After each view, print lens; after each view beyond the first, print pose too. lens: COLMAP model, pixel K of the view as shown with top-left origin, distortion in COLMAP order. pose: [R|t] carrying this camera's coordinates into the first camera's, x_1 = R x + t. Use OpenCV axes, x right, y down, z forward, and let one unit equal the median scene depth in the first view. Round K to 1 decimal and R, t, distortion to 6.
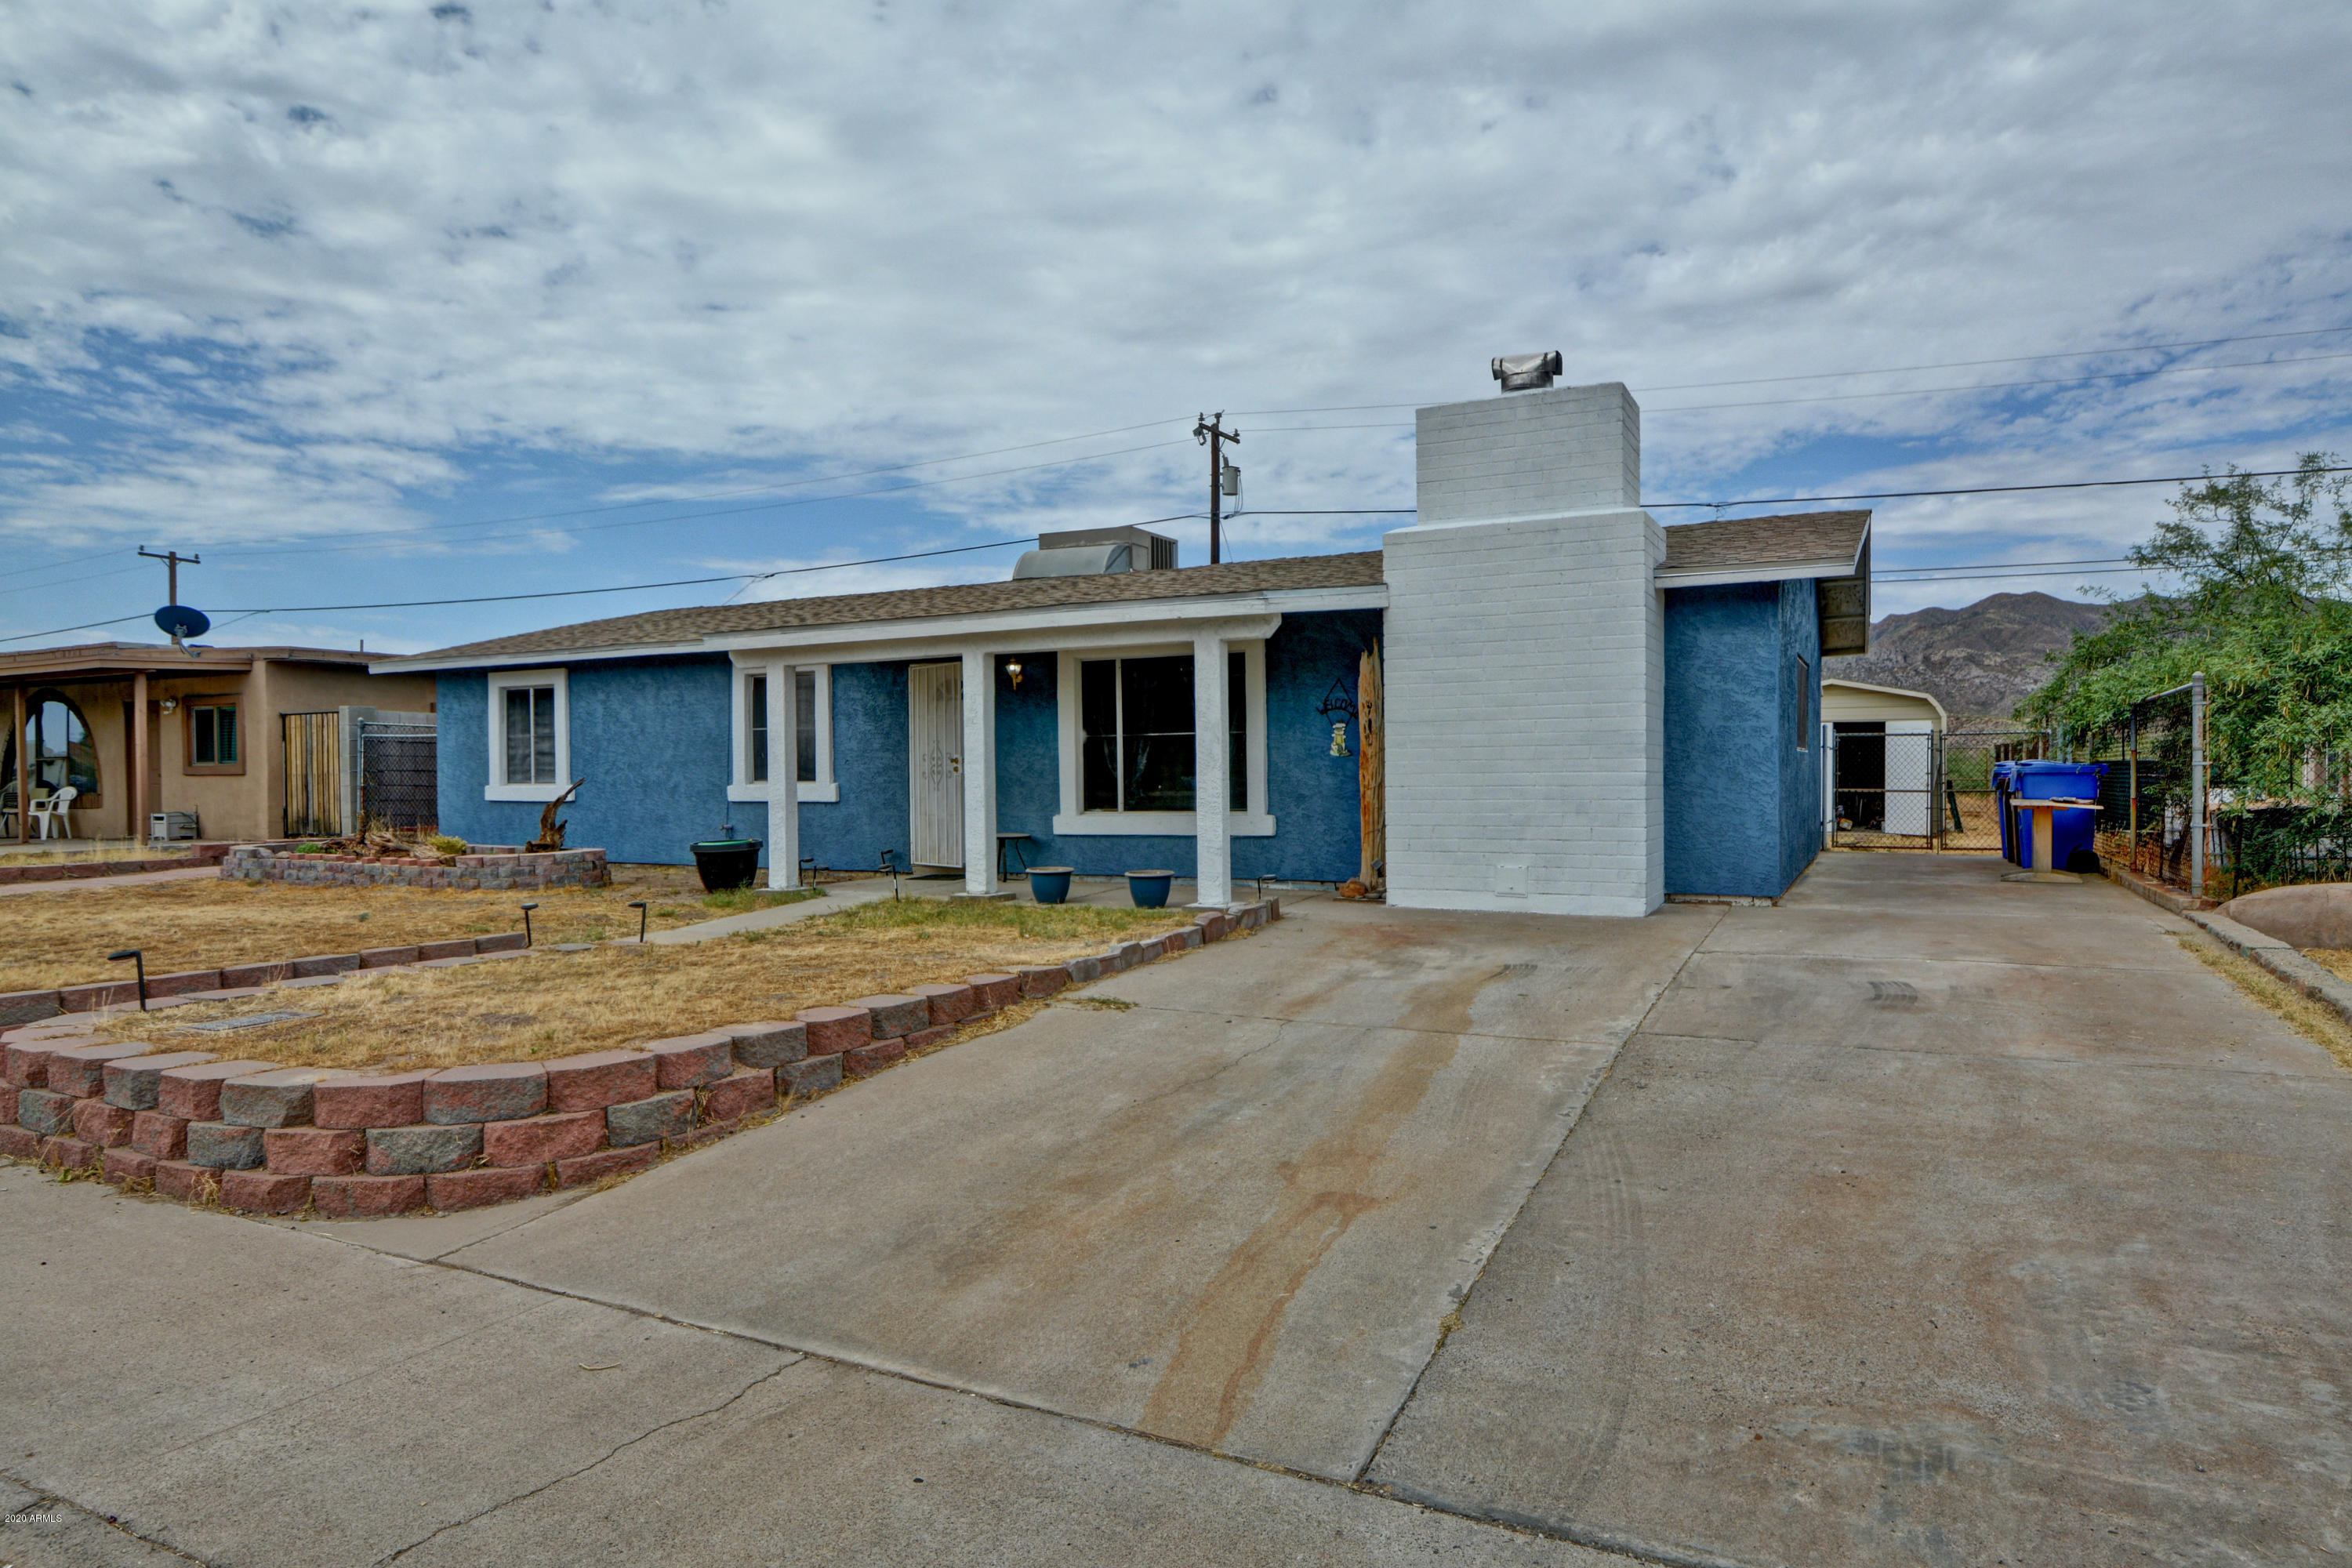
lens RADIAL K [[1305.3, 0, 1230.9], [0, 1305.3, 784.4], [0, 0, 1]] dist [-0.003227, -0.001155]
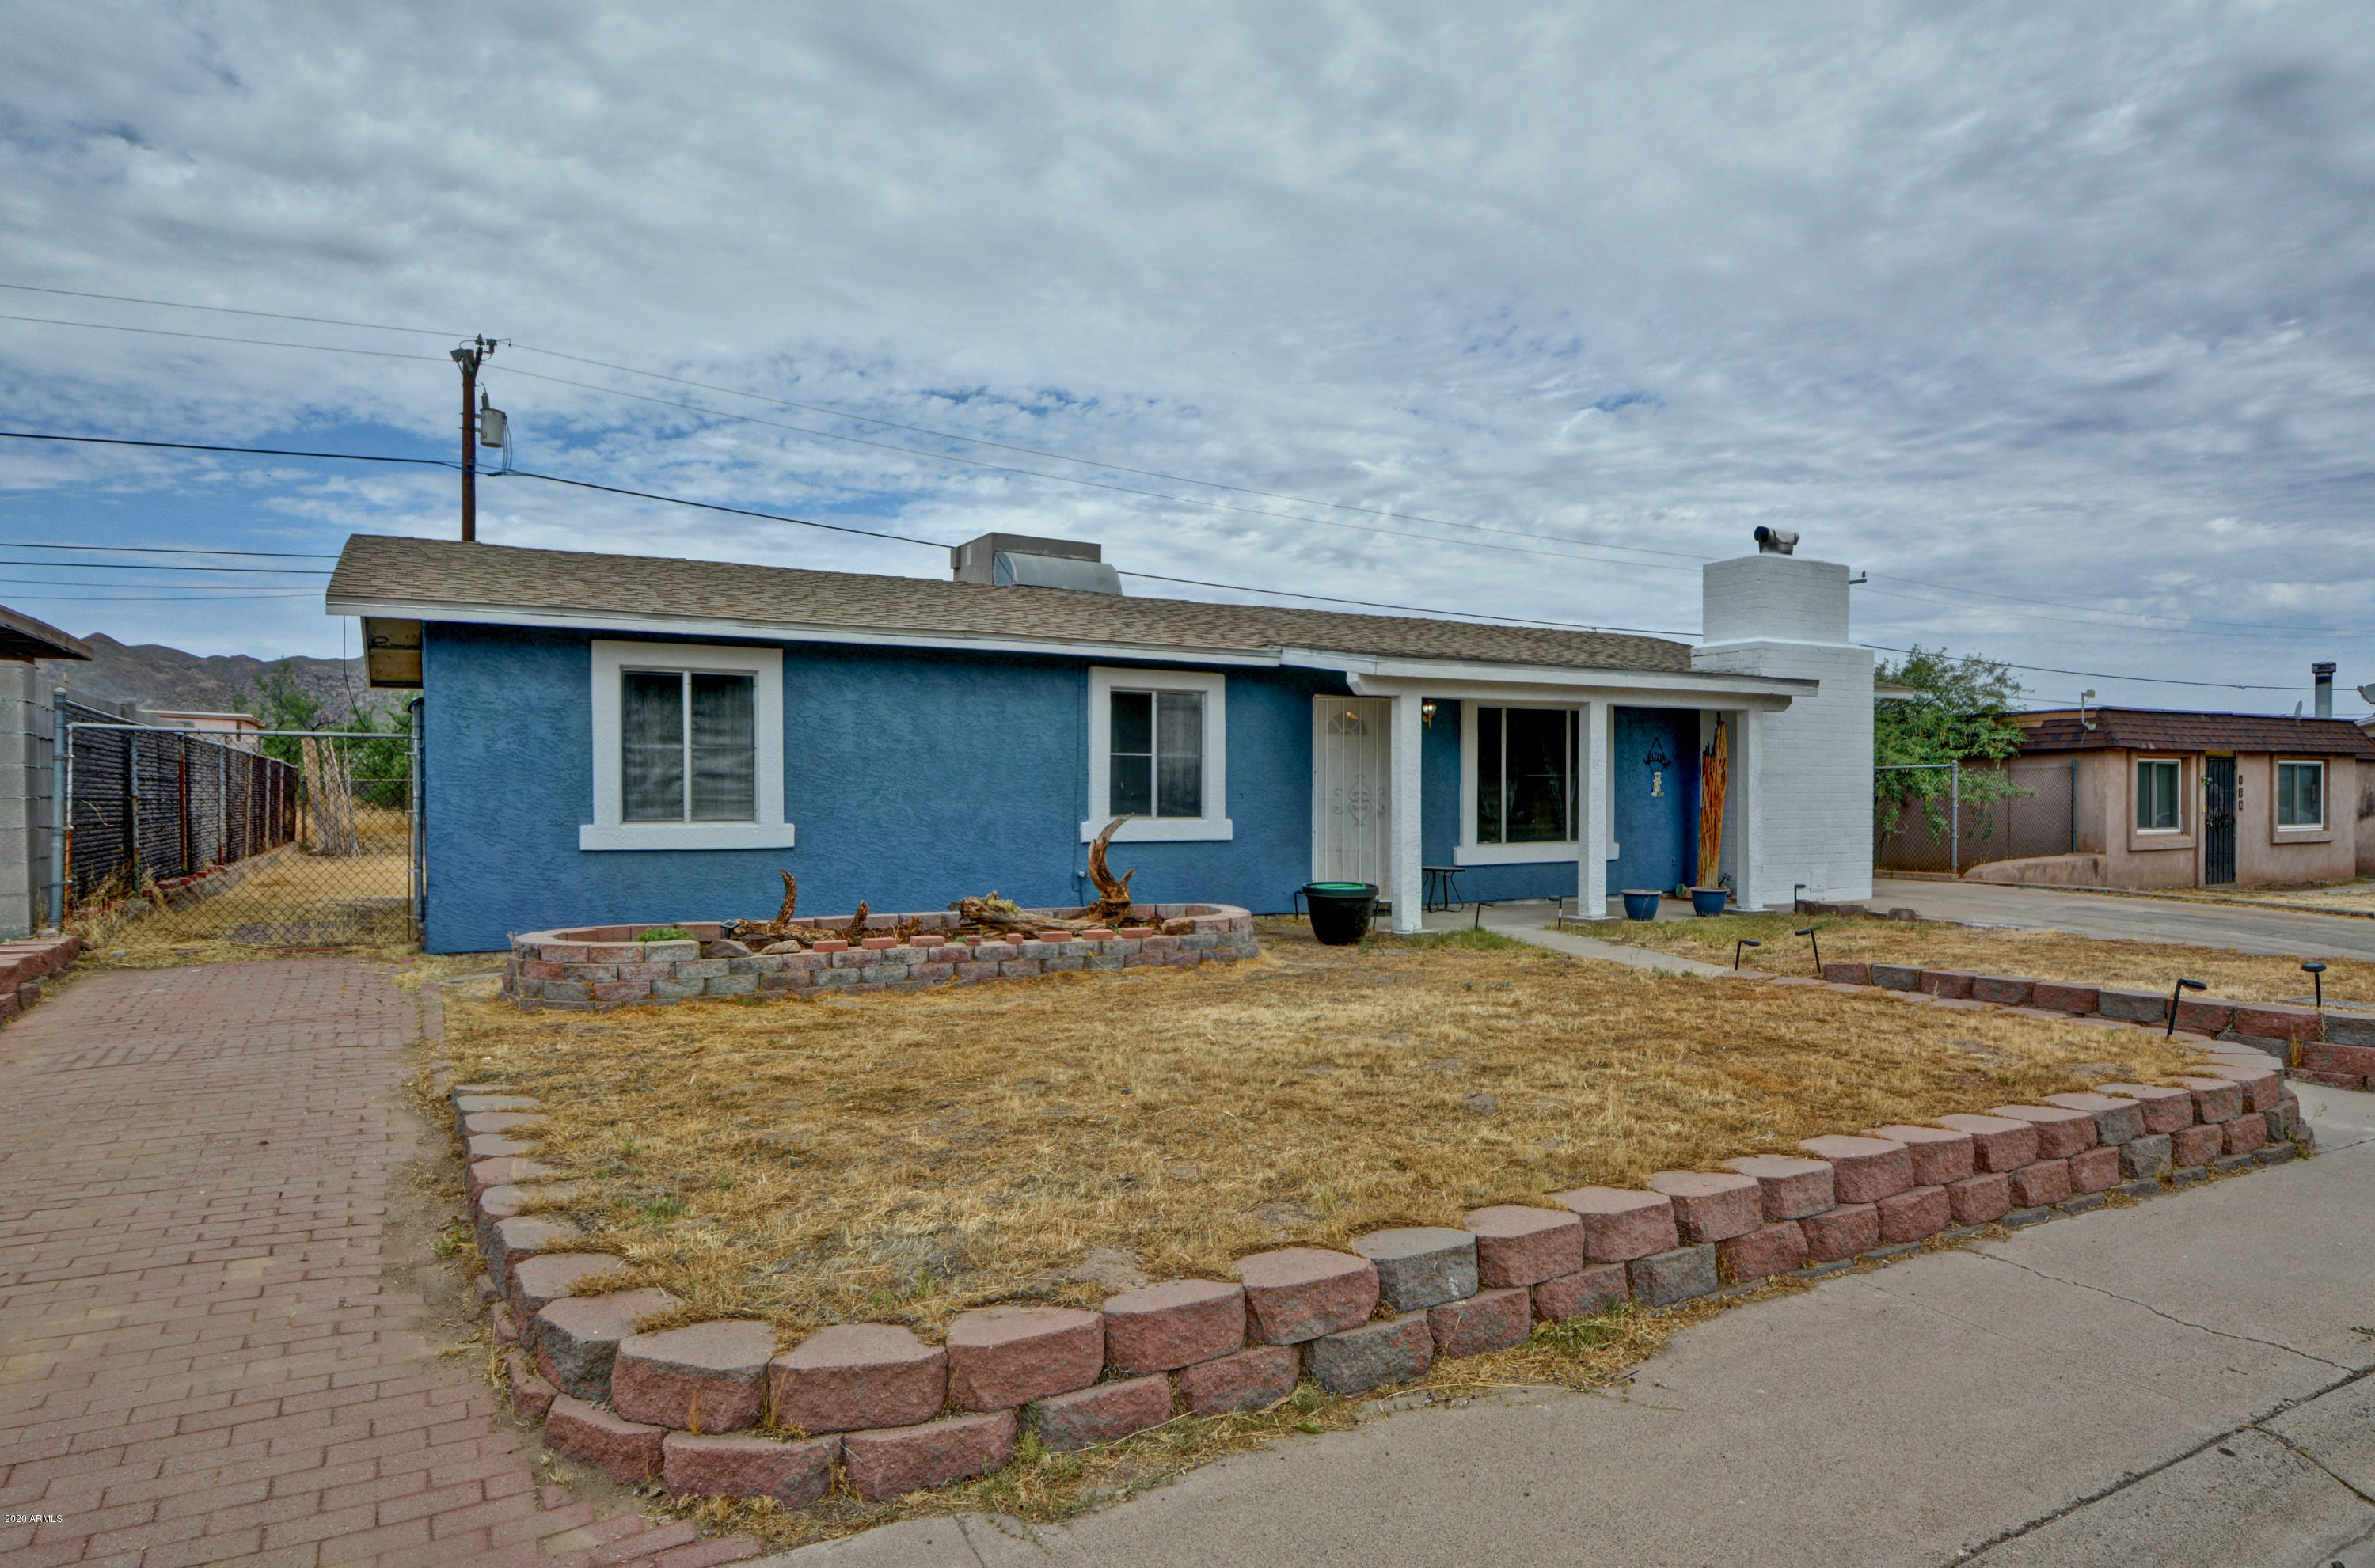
lens RADIAL K [[1422.3, 0, 1170.0], [0, 1422.3, 802.6], [0, 0, 1]] dist [0.002734, -0.006798]
pose [[0.577032, 0.005753, 0.816702, -0.840870], [0.003773, 0.999946, -0.009709, -0.002319], [-0.816713, 0.008684, 0.576979, 0.355219]]
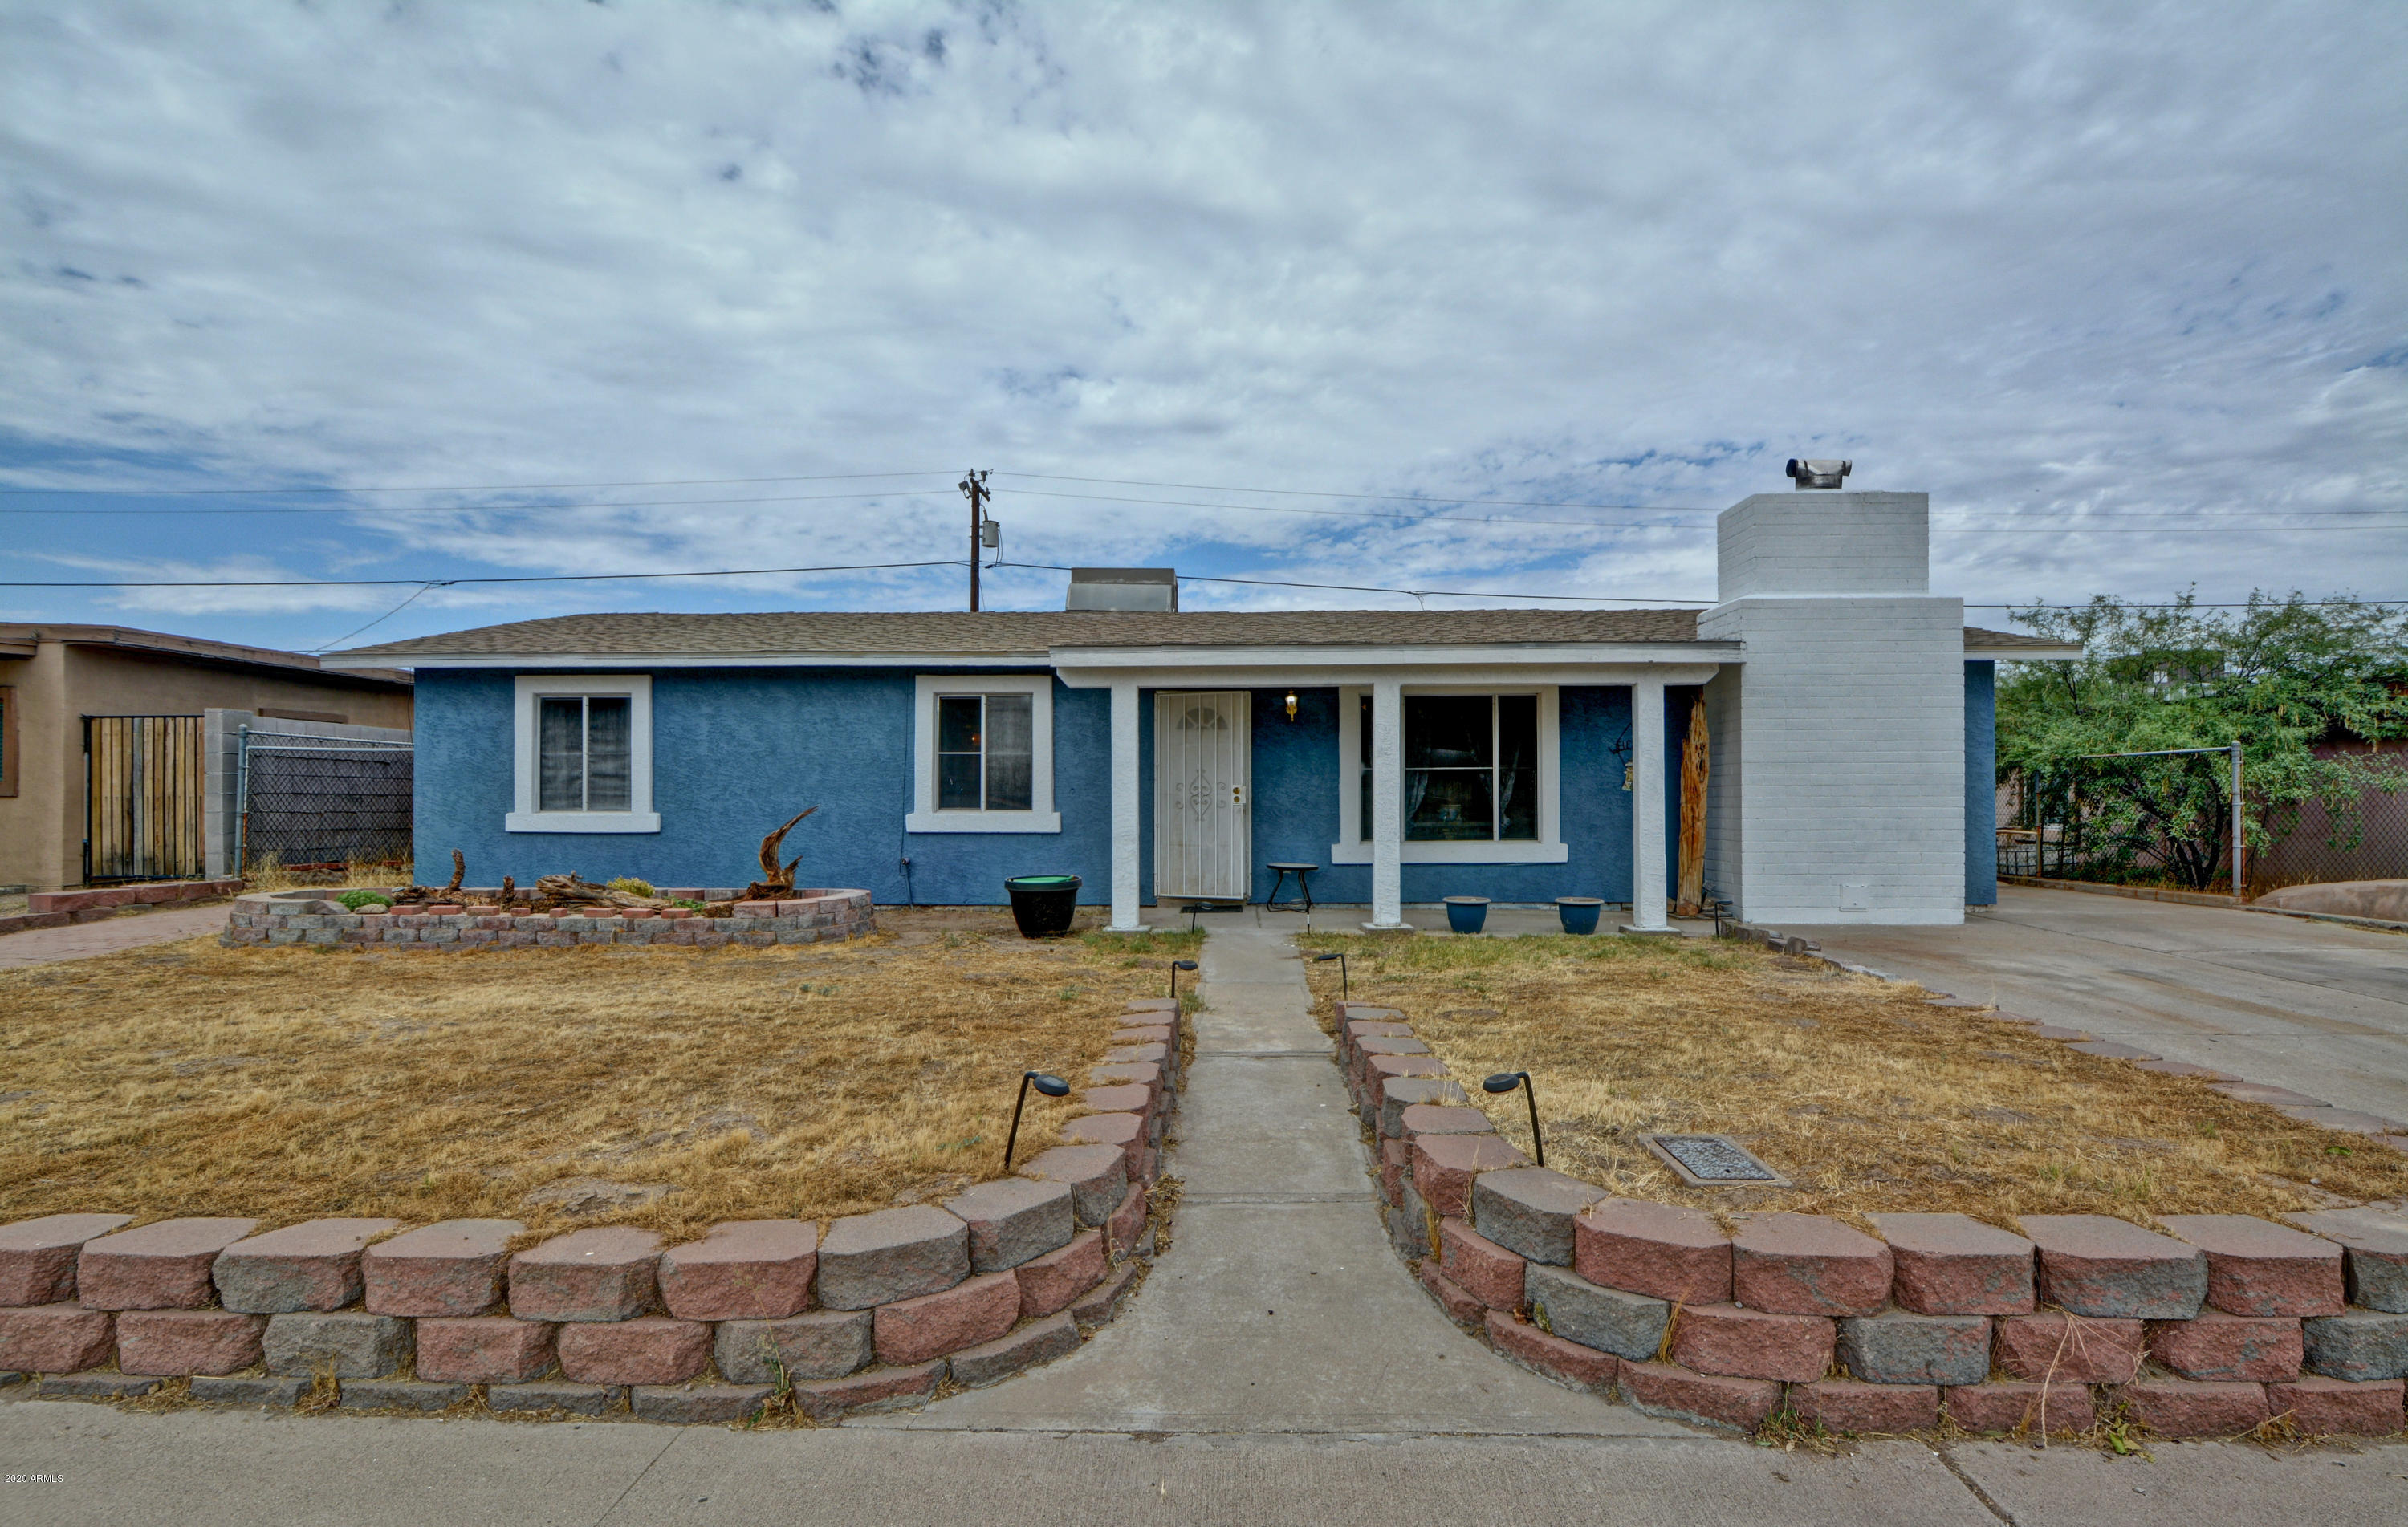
lens RADIAL K [[1114.3, 0, 1191.2], [0, 1114.3, 821.2], [0, 0, 1]] dist [0.003225, -0.008718]
pose [[0.914923, 0.000552, 0.403628, -0.407798], [-0.003552, 0.999971, 0.006686, -0.000642], [-0.403612, -0.007551, 0.914899, 0.169092]]
